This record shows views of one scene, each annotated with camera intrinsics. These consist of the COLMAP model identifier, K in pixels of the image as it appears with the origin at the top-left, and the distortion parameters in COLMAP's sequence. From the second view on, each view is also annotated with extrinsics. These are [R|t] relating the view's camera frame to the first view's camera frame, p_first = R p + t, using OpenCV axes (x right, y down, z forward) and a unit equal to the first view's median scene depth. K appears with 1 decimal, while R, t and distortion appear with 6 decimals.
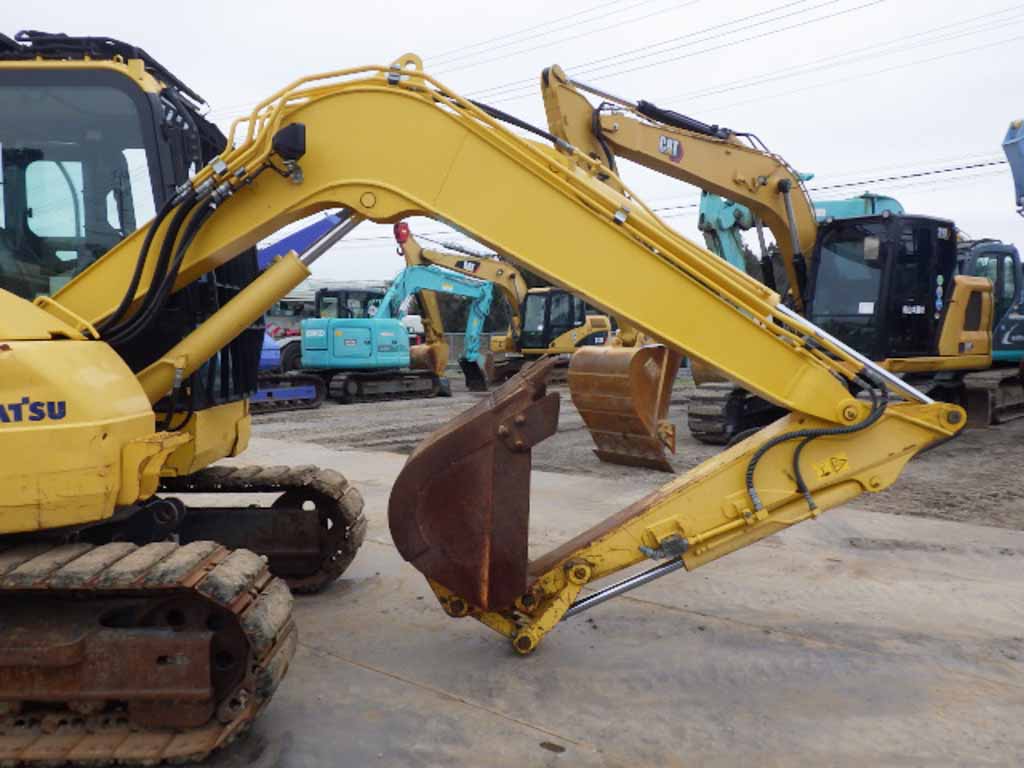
lens RADIAL K [[857.5, 0, 515.0], [0, 857.5, 384.5], [0, 0, 1]] dist [0.004271, -0.002894]
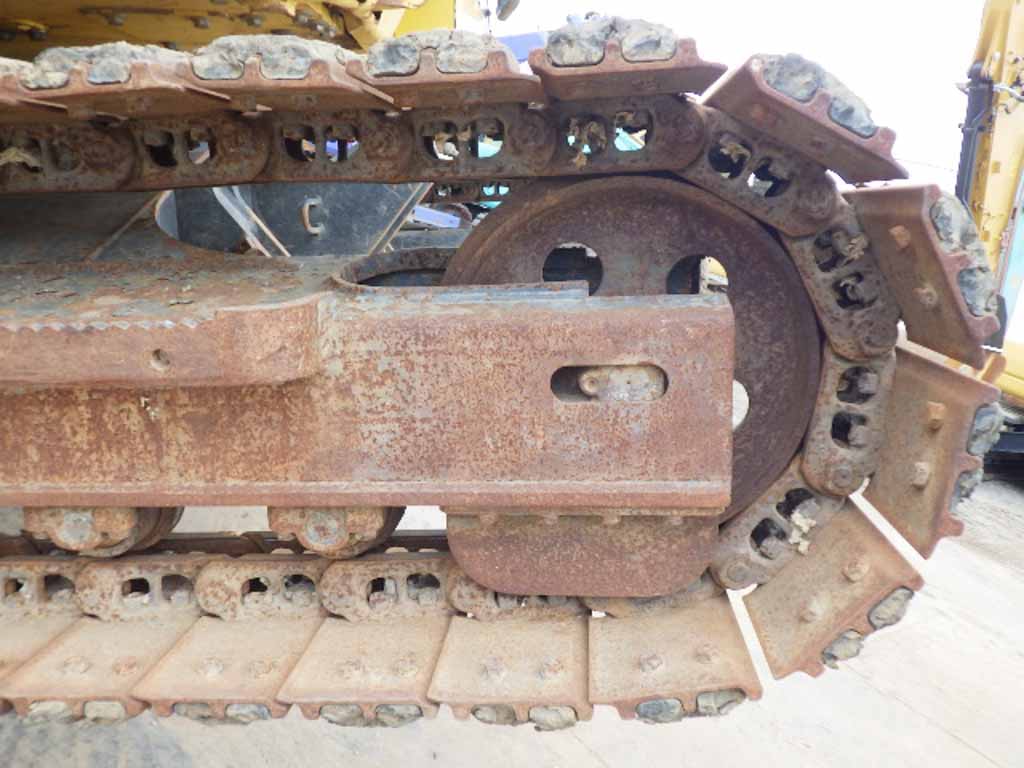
lens RADIAL K [[857.5, 0, 508.3], [0, 857.5, 387.2], [0, 0, 1]] dist [0.004271, -0.002894]
pose [[0.993361, -0.002306, -0.115016, -0.390175], [0.018332, 0.990196, 0.138477, 0.276546], [0.113569, -0.139666, 0.983664, 0.694158]]
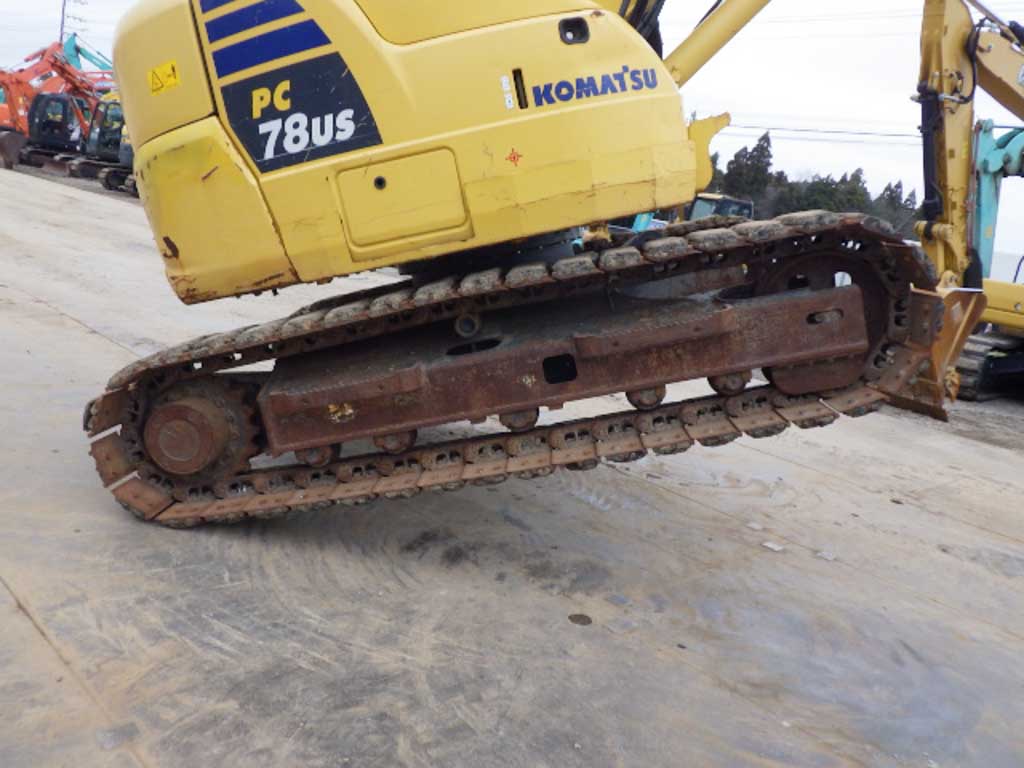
lens RADIAL K [[857.5, 0, 505.7], [0, 857.5, 384.4], [0, 0, 1]] dist [0.004271, -0.002894]
pose [[0.978062, -0.167693, -0.123585, -0.624823], [0.181207, 0.977534, 0.107667, 0.224729], [0.102754, -0.127700, 0.986476, 0.021283]]
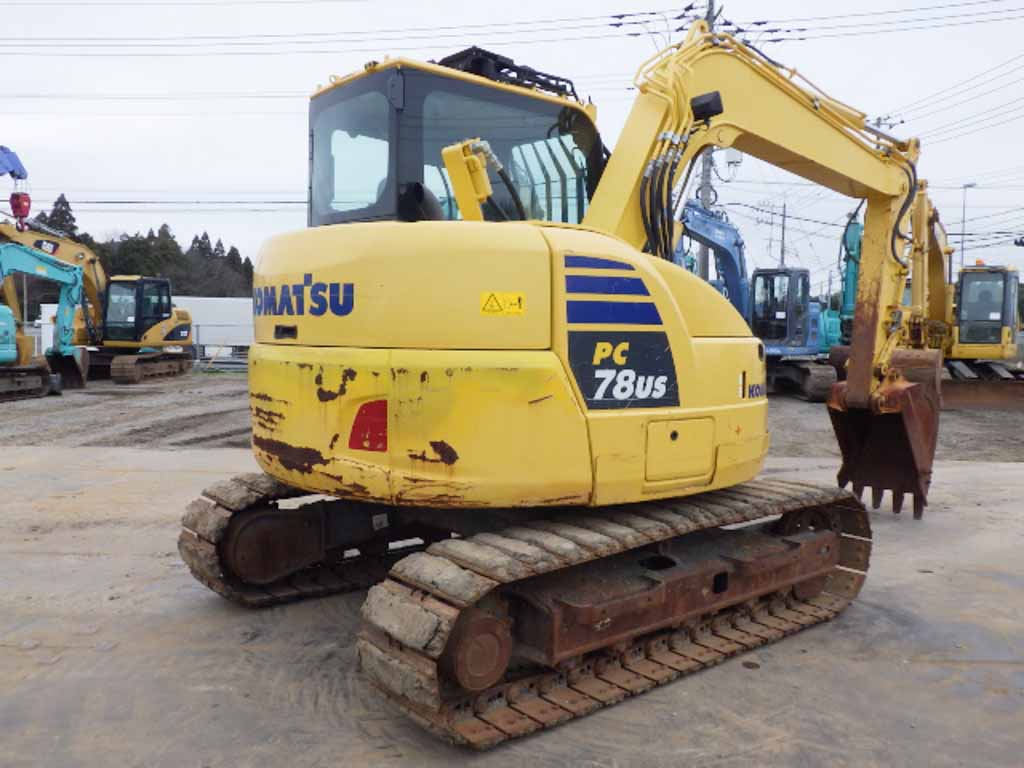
lens RADIAL K [[857.5, 0, 507.2], [0, 857.5, 375.9], [0, 0, 1]] dist [0.004271, -0.002894]
pose [[0.769754, -0.016419, 0.638129, -1.781839], [0.018127, 0.999828, 0.003859, -0.006891], [-0.638083, 0.008597, 0.769919, 0.187860]]
